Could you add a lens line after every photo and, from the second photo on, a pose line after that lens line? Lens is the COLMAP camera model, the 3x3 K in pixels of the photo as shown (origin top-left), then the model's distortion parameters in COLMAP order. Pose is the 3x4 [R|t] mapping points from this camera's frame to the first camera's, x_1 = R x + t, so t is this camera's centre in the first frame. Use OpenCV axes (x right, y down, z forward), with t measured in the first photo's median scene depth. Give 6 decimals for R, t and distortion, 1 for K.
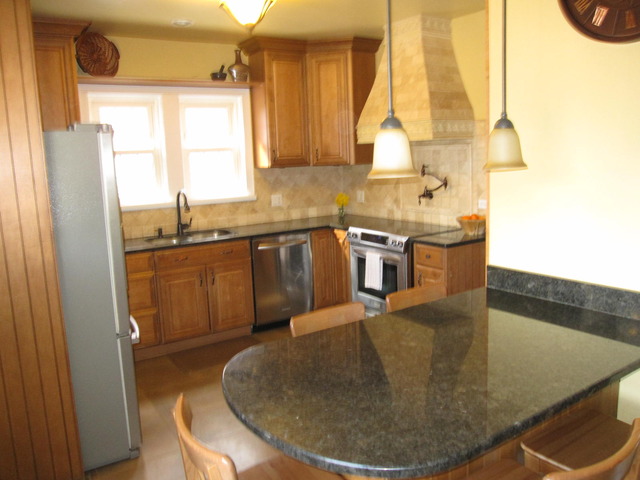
lens RADIAL K [[532.0, 0, 323.4], [0, 532.0, 238.9], [0, 0, 1]] dist [-0.091817, 0.077059]
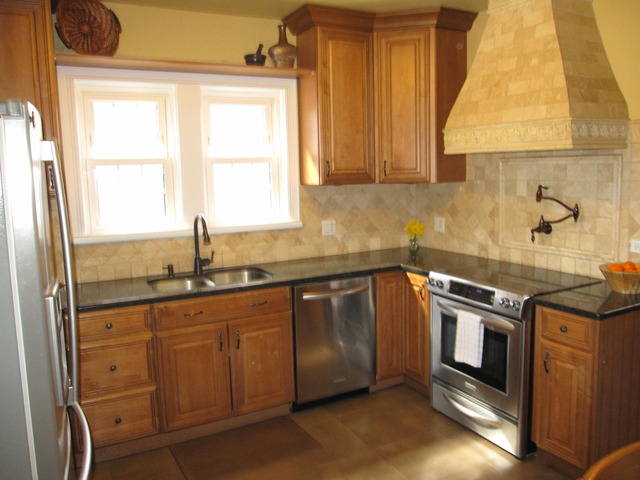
lens RADIAL K [[532.0, 0, 323.4], [0, 532.0, 238.9], [0, 0, 1]] dist [-0.091817, 0.077059]
pose [[0.996161, 0.025048, -0.083881, -0.036039], [-0.027120, 0.999352, -0.023649, -0.044656], [0.083234, 0.025833, 0.996195, 0.283802]]
